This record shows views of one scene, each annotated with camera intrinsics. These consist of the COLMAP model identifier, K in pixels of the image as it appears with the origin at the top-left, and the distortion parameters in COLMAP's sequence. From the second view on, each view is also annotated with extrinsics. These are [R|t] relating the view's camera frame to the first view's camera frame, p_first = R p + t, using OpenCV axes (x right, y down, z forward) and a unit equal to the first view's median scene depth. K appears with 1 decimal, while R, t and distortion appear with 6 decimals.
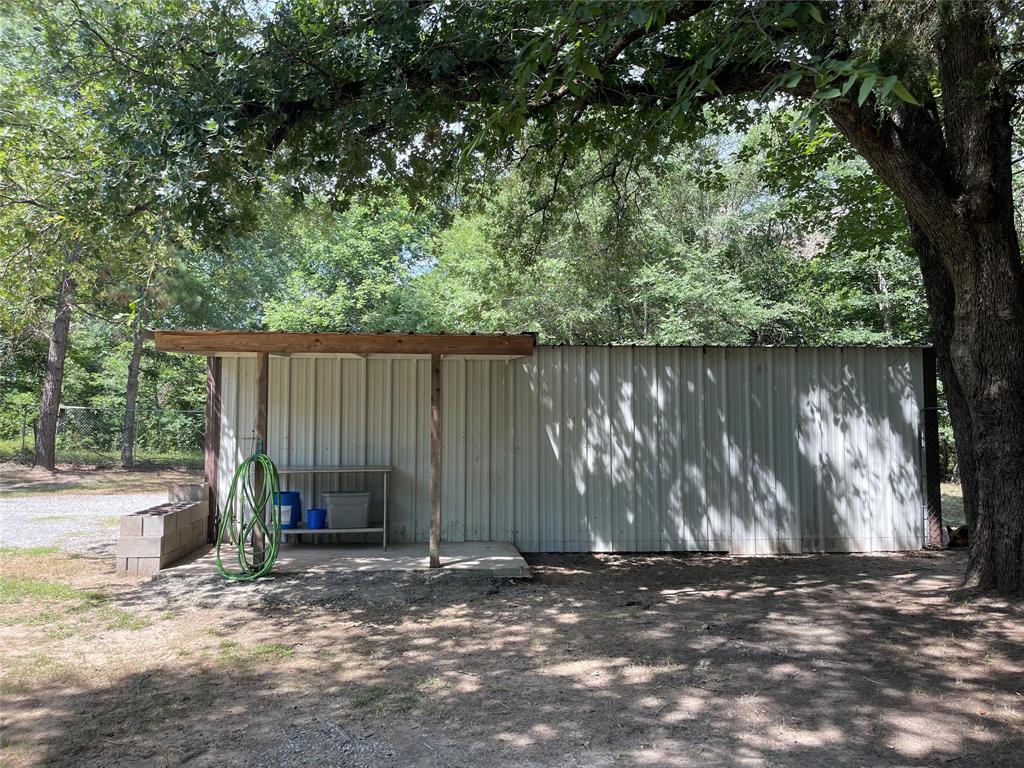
lens RADIAL K [[772.2, 0, 509.5], [0, 772.2, 390.7], [0, 0, 1]] dist [0.061413, -0.079664]
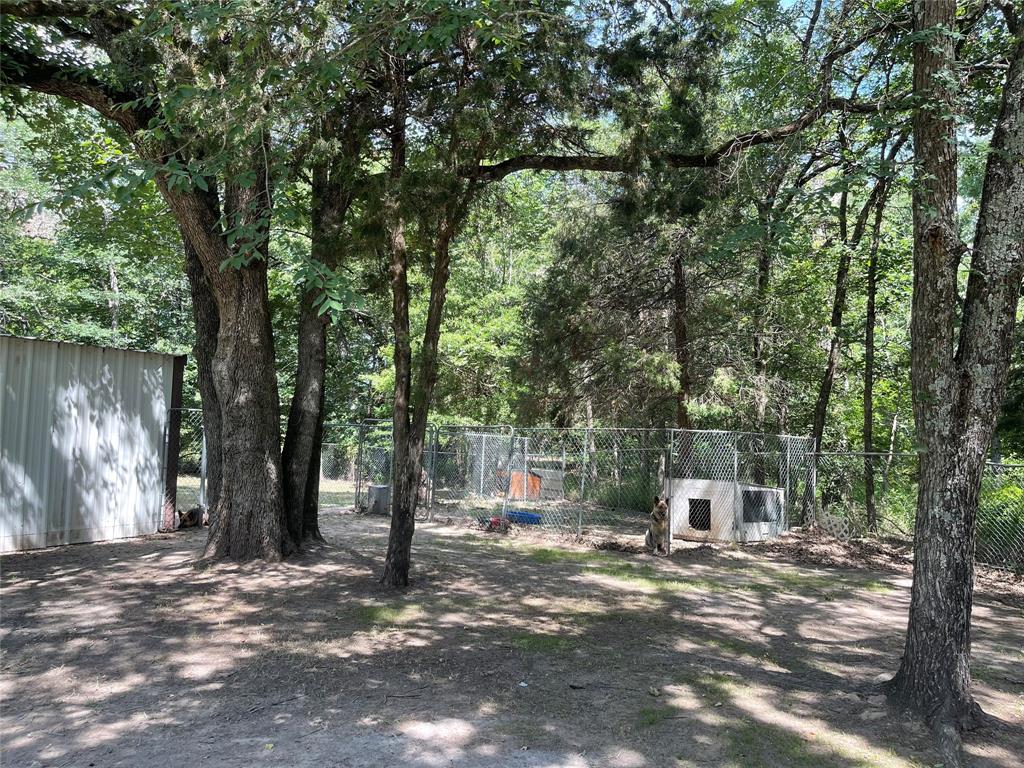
lens RADIAL K [[772.2, 0, 508.3], [0, 772.2, 387.8], [0, 0, 1]] dist [0.061413, -0.079664]
pose [[0.580397, 0.067973, 0.811492, -0.112906], [-0.072225, 0.996880, -0.031844, -0.007268], [-0.811124, -0.040128, 0.583496, -0.067583]]
